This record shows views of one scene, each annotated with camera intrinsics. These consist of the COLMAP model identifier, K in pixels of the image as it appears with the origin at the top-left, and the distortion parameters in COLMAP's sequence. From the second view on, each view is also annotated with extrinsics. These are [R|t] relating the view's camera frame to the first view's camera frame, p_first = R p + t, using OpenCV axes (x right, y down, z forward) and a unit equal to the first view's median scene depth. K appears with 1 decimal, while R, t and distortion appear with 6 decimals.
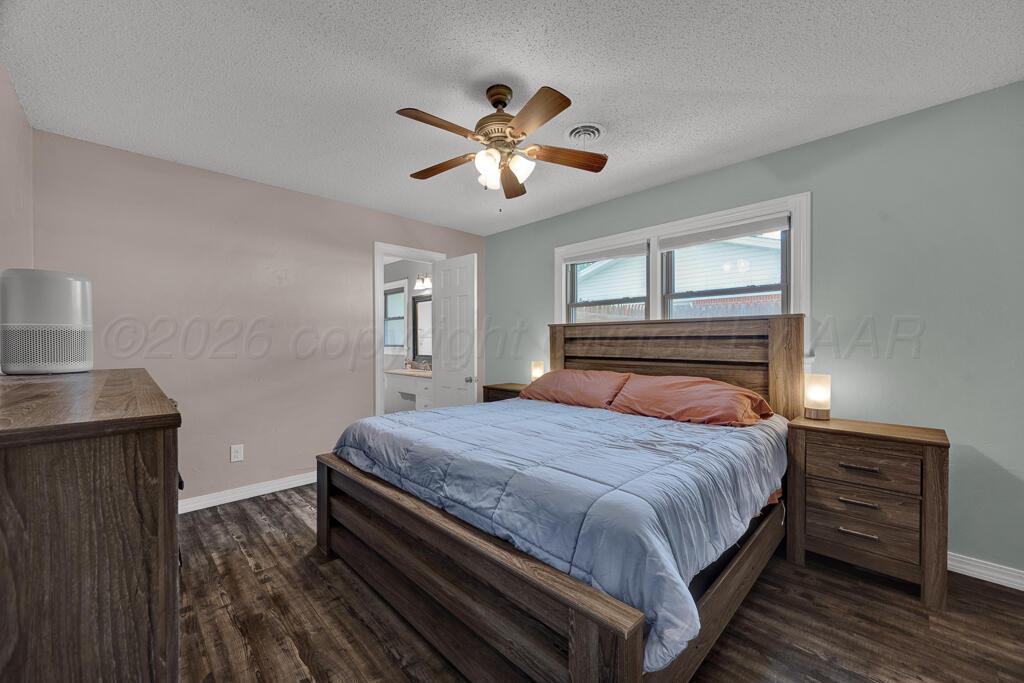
lens RADIAL K [[398.0, 0, 510.8], [0, 398.0, 340.5], [0, 0, 1]] dist [-0.003666, 0.001008]
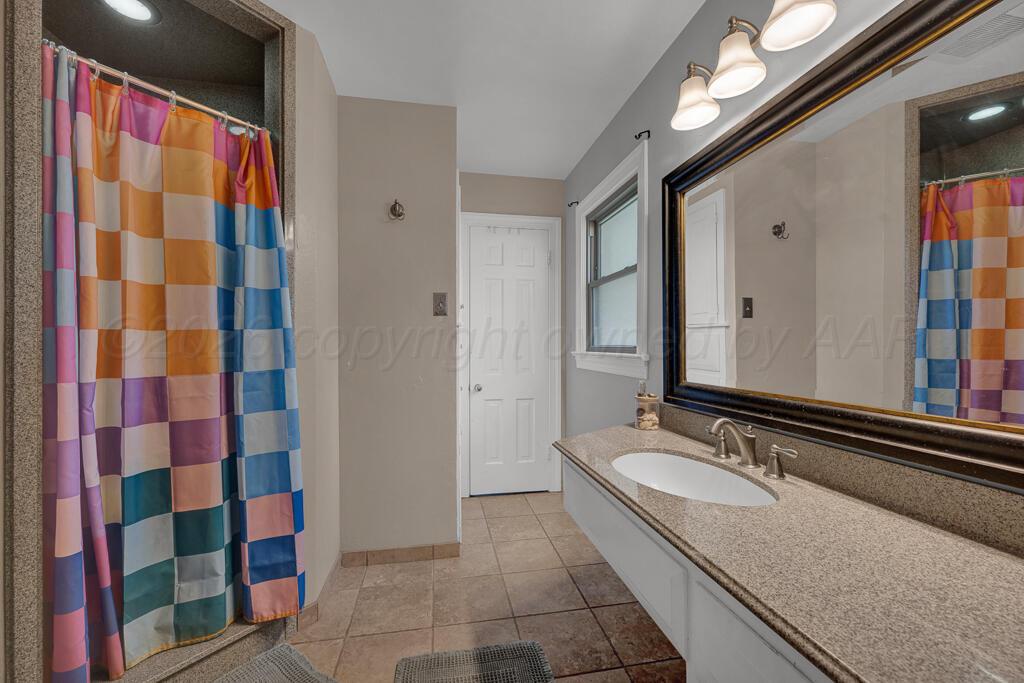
lens RADIAL K [[421.2, 0, 512.3], [0, 421.2, 343.3], [0, 0, 1]] dist [0.001798, 0.000013]
pose [[0.836737, 0.005619, -0.547576, -0.165578], [-0.001343, 0.999965, 0.008209, 0.005122], [0.547603, -0.006133, 0.836716, 0.660534]]
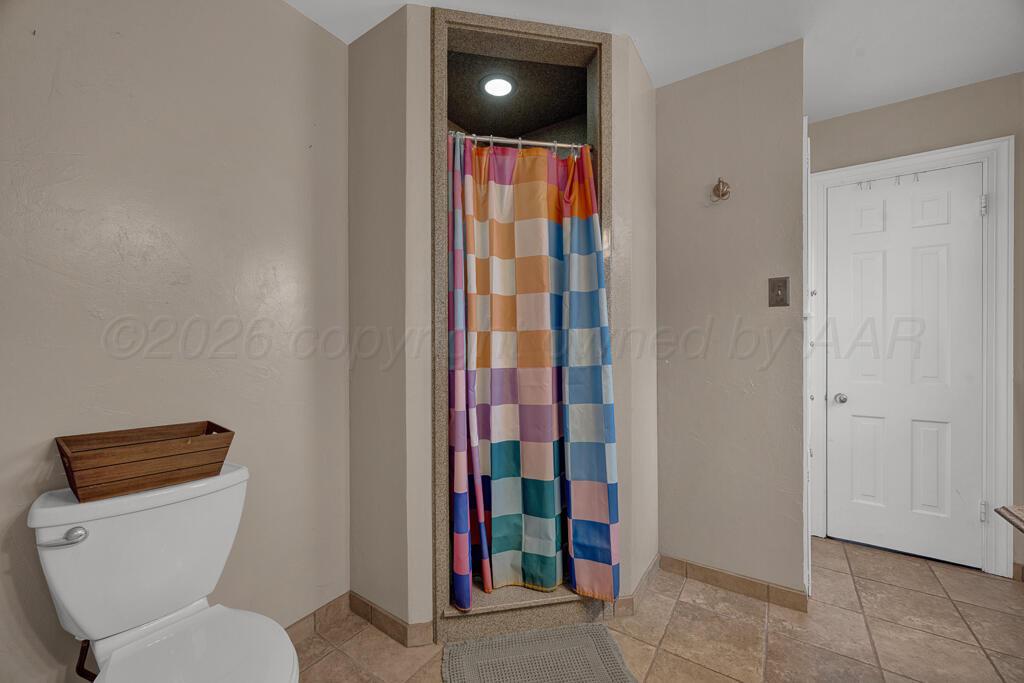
lens RADIAL K [[398.0, 0, 513.8], [0, 398.0, 344.4], [0, 0, 1]] dist [-0.003666, 0.001008]
pose [[0.213397, 0.011336, -0.976900, -0.180643], [0.009952, 0.999856, 0.013776, 0.005387], [0.976915, -0.012662, 0.213254, 0.684243]]
